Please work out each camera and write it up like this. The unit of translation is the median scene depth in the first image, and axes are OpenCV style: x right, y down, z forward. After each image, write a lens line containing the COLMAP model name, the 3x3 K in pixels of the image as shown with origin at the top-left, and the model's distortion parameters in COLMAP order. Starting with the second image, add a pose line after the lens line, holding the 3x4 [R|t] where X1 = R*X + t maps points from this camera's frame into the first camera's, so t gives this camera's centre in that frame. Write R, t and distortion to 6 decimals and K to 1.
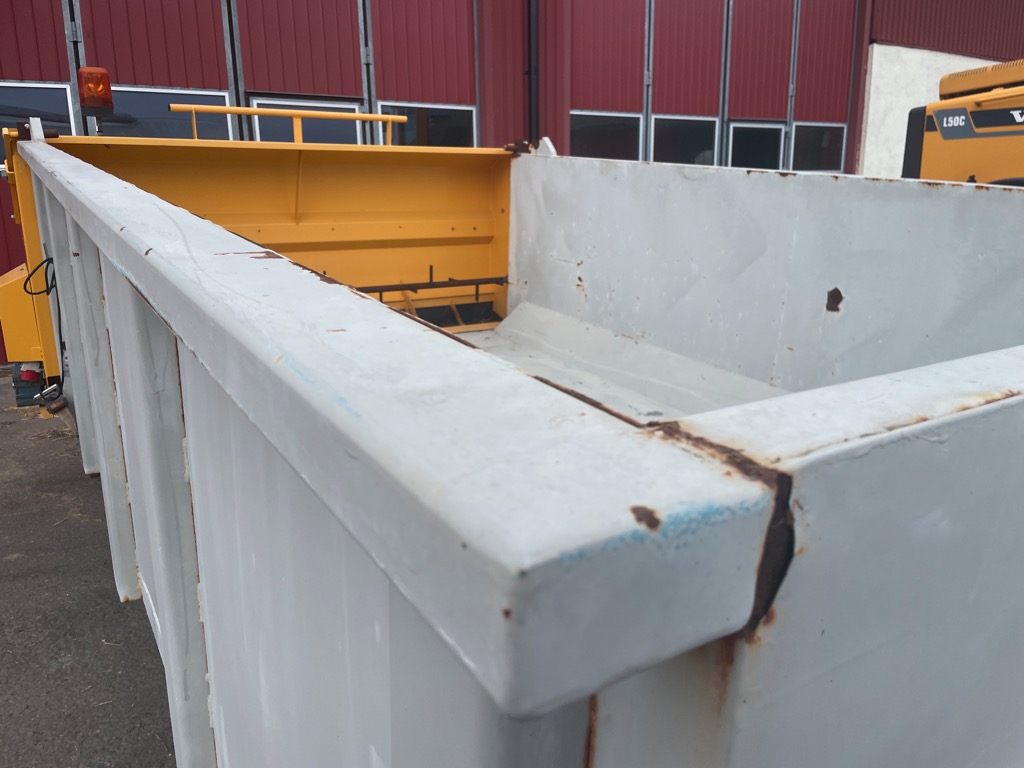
lens RADIAL K [[780.5, 0, 521.7], [0, 780.5, 387.4], [0, 0, 1]] dist [0.095400, -0.135844]
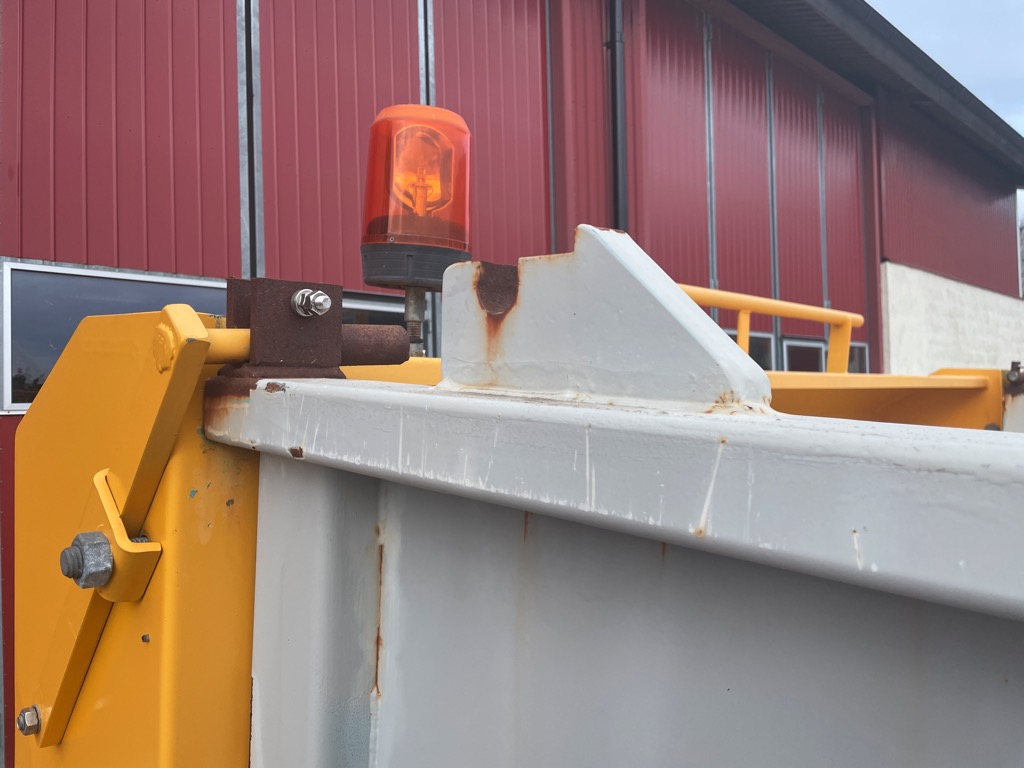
lens RADIAL K [[780.5, 0, 521.7], [0, 780.5, 387.4], [0, 0, 1]] dist [0.095400, -0.135844]
pose [[0.971489, -0.004586, 0.237040, -0.406699], [0.066295, 0.965184, -0.253030, -0.171957], [-0.227626, 0.261530, 0.937970, 0.540385]]
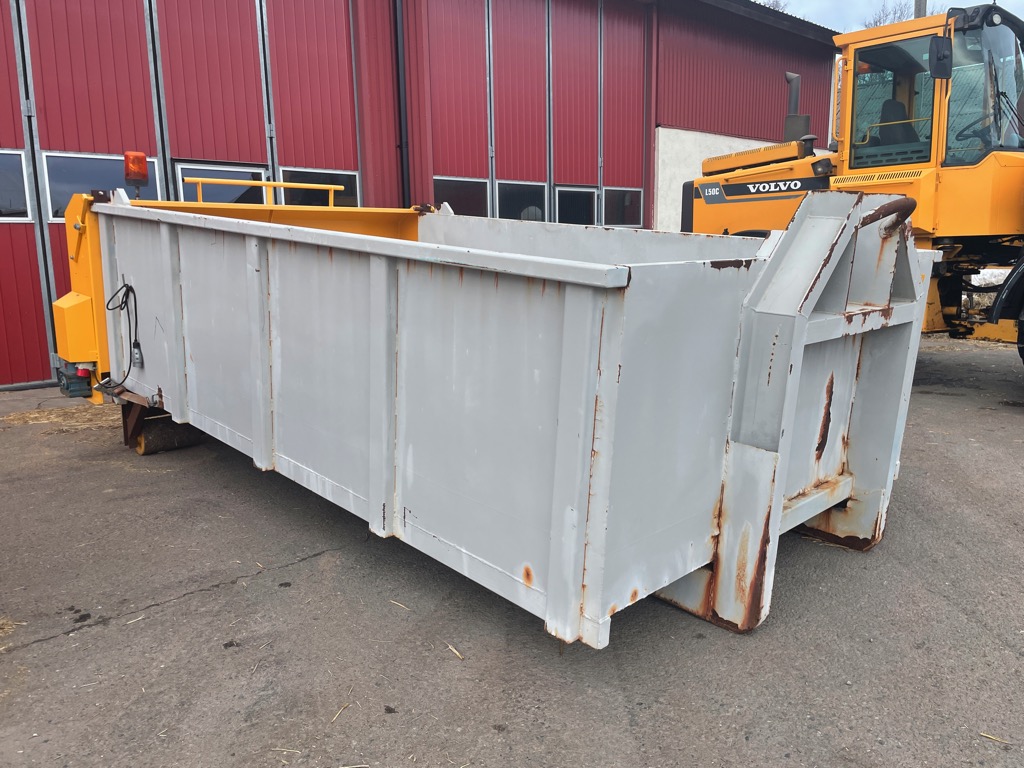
lens RADIAL K [[772.4, 0, 515.4], [0, 772.4, 378.2], [0, 0, 1]] dist [0.105297, -0.137622]
pose [[0.977523, -0.038751, 0.207237, -0.131478], [0.053141, 0.996513, -0.064322, 0.087848], [-0.204022, 0.073889, 0.976174, -0.338556]]
